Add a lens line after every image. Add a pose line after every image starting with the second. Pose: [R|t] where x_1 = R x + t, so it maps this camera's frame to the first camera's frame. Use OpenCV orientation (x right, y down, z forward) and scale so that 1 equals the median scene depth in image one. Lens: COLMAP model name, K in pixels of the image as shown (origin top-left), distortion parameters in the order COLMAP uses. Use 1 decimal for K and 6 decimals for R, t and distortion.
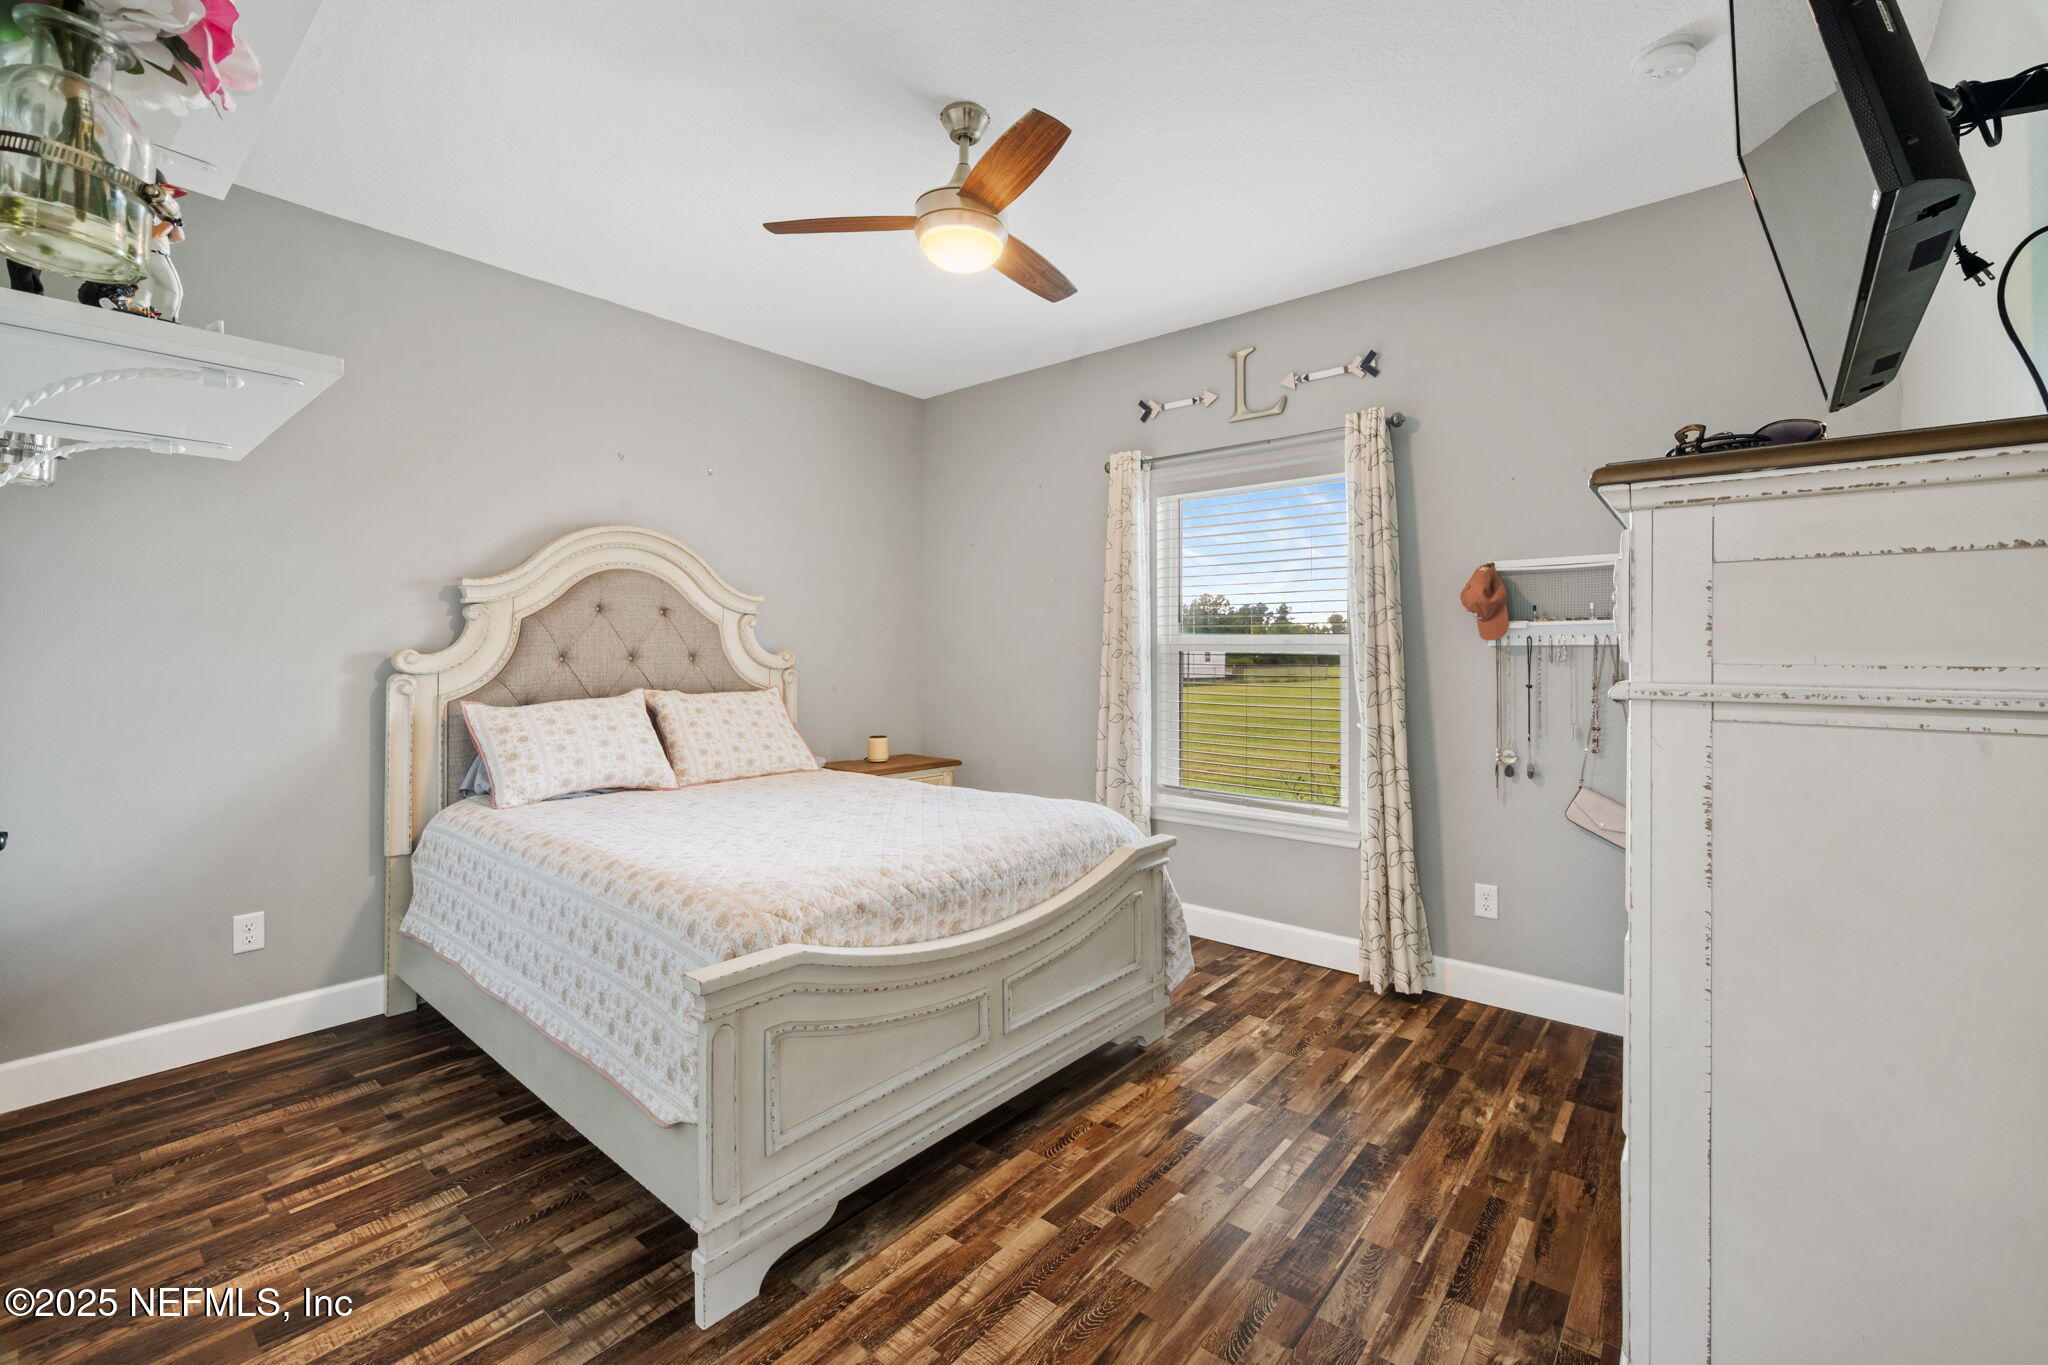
lens RADIAL K [[873.6, 0, 1030.8], [0, 873.6, 679.4], [0, 0, 1]] dist [-0.000699, 0.000011]
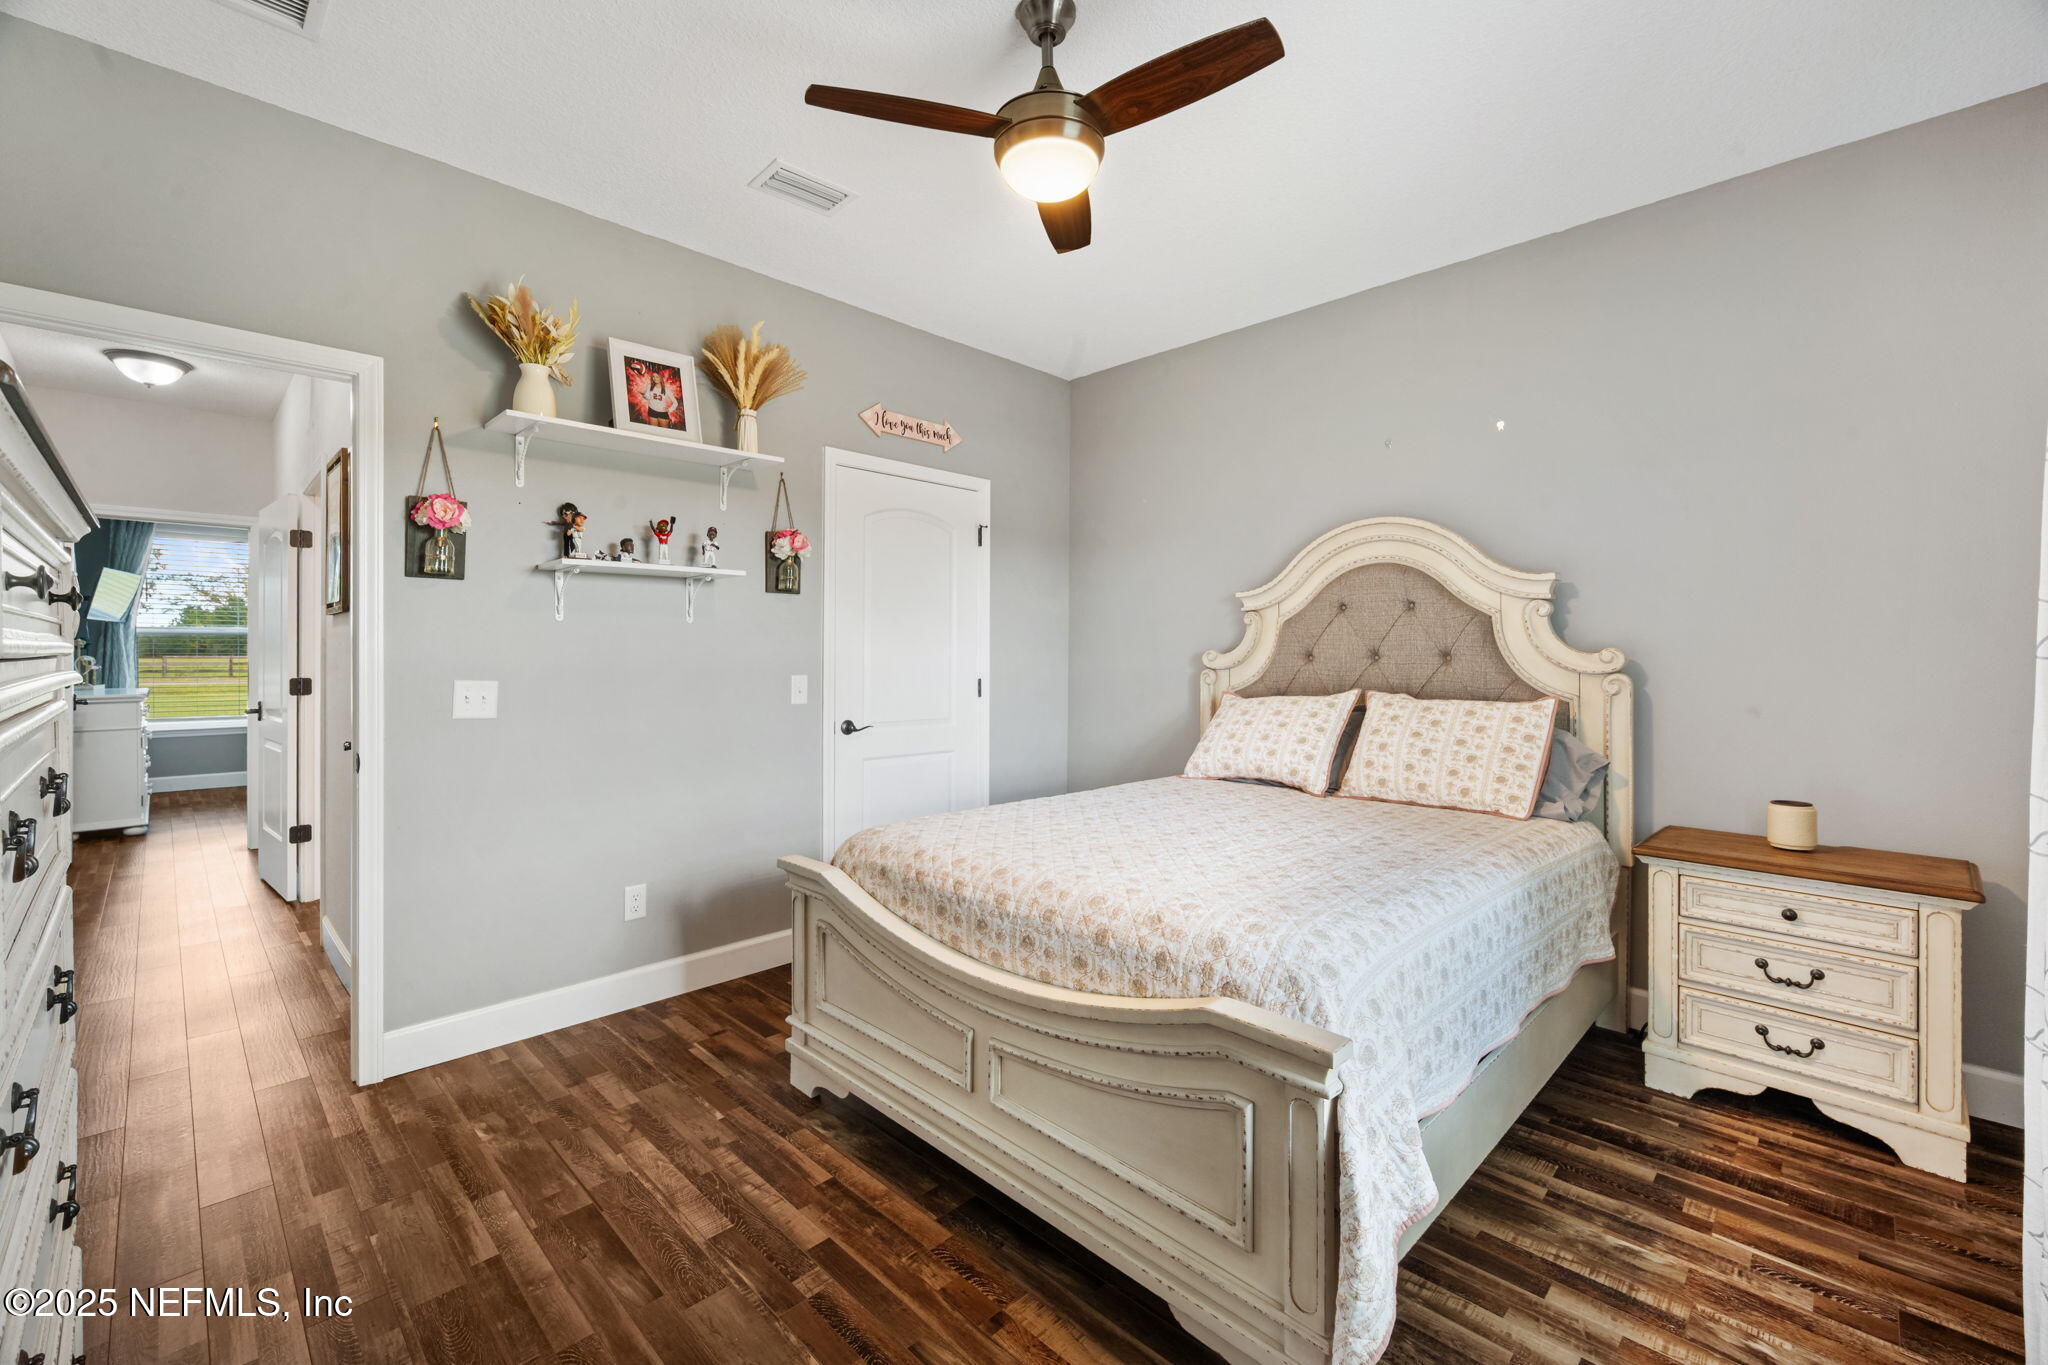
lens RADIAL K [[873.6, 0, 1030.8], [0, 873.6, 679.4], [0, 0, 1]] dist [-0.000699, 0.000011]
pose [[-0.109207, 0.026812, -0.993657, 0.797784], [-0.028148, 0.999152, 0.030054, -0.027961], [0.993620, 0.031252, -0.108359, 1.125564]]
